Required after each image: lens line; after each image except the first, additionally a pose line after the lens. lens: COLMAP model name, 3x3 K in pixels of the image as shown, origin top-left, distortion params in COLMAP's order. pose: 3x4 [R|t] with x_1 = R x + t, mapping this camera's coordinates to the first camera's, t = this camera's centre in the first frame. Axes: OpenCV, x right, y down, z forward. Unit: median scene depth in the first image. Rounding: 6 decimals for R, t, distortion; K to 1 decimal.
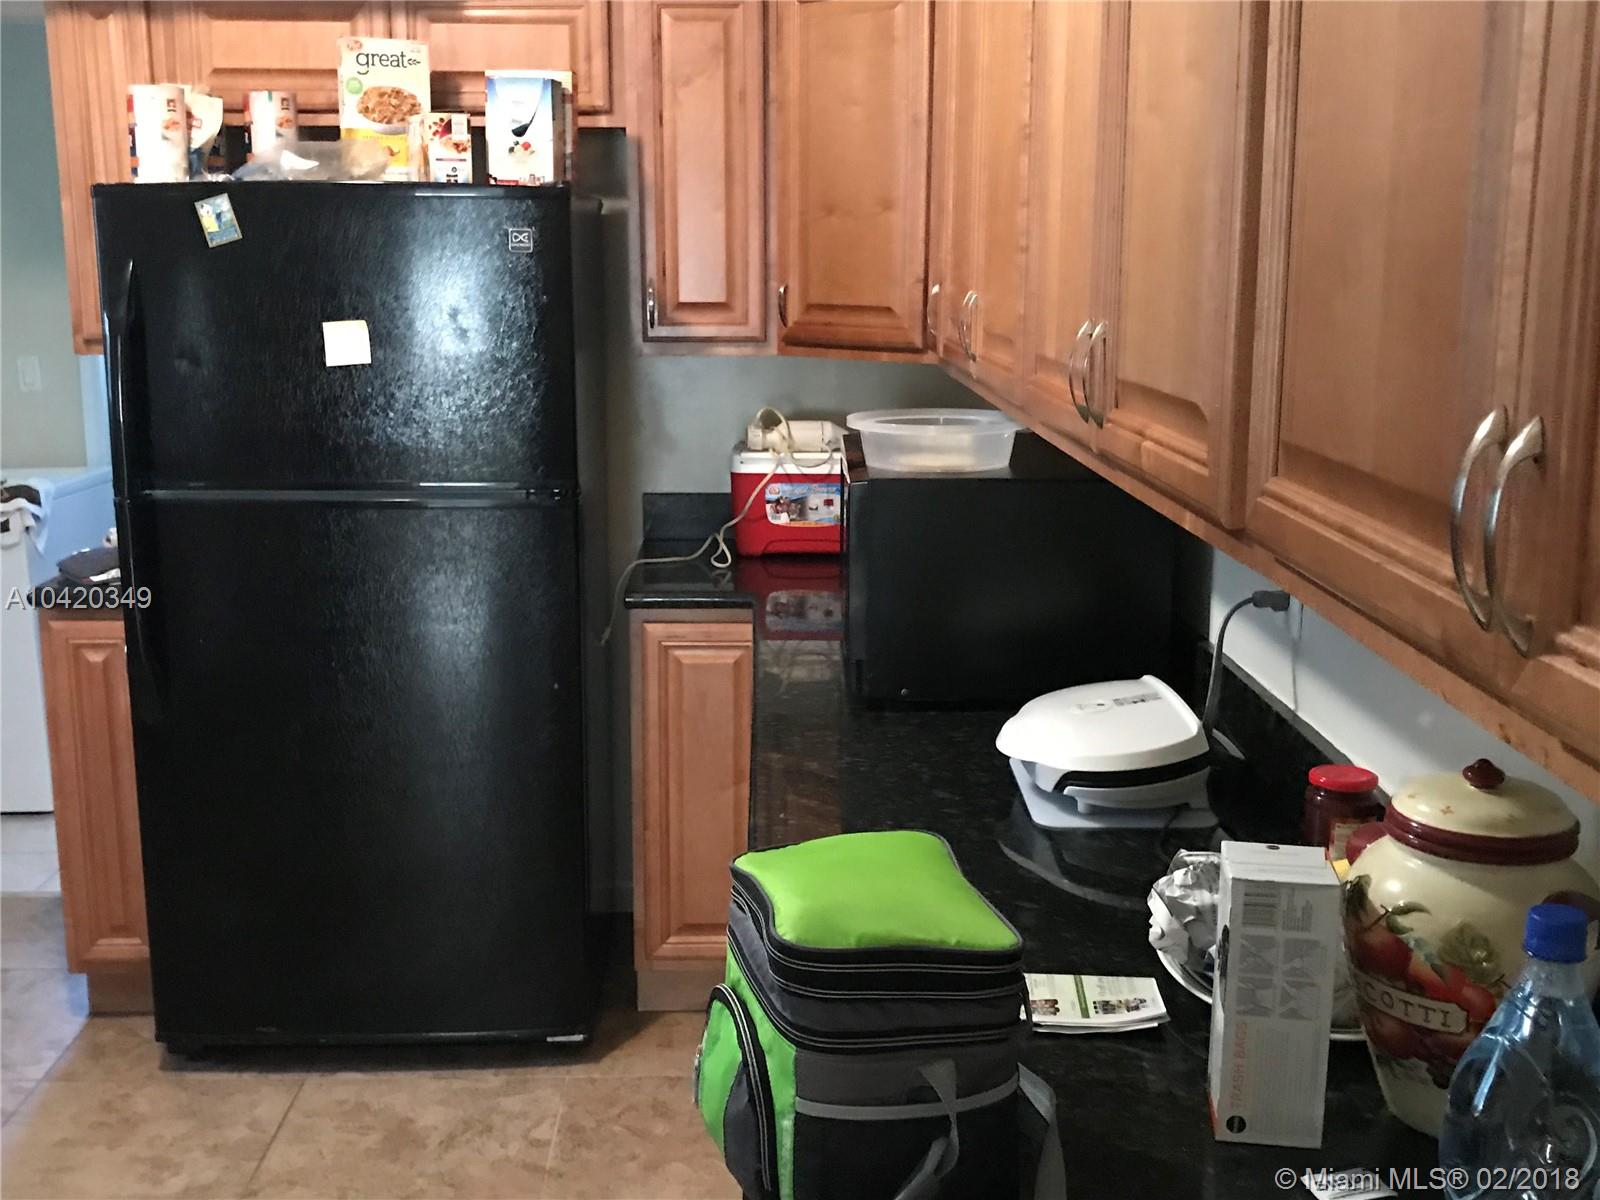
lens RADIAL K [[1685.2, 0, 803.0], [0, 1685.2, 618.3], [0, 0, 1]] dist [0.049727, -0.176950]
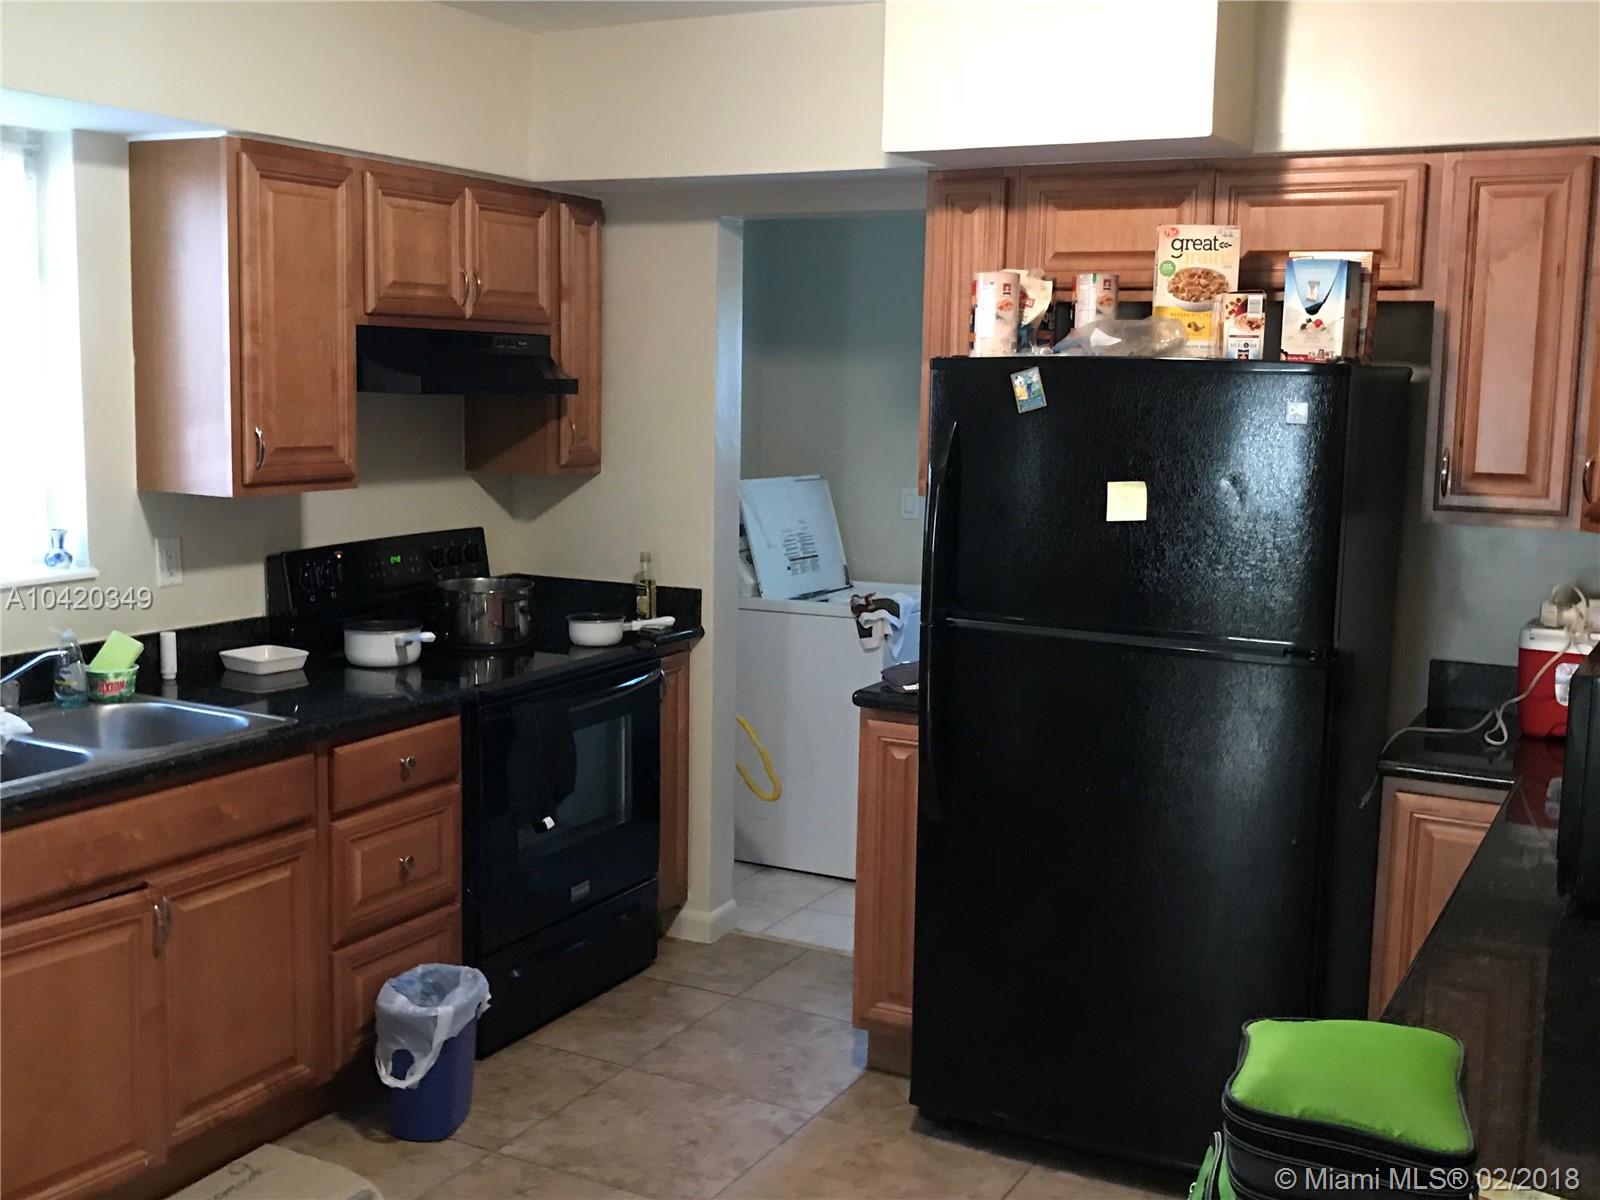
lens RADIAL K [[1727.5, 0, 800.0], [0, 1727.5, 600.0], [0, 0, 1]] dist [0.015692, -0.230203]
pose [[0.856936, 0.081853, -0.508882, 0.112673], [-0.123198, 0.991220, -0.048023, -0.017074], [0.500483, 0.103846, 0.859496, -0.059022]]
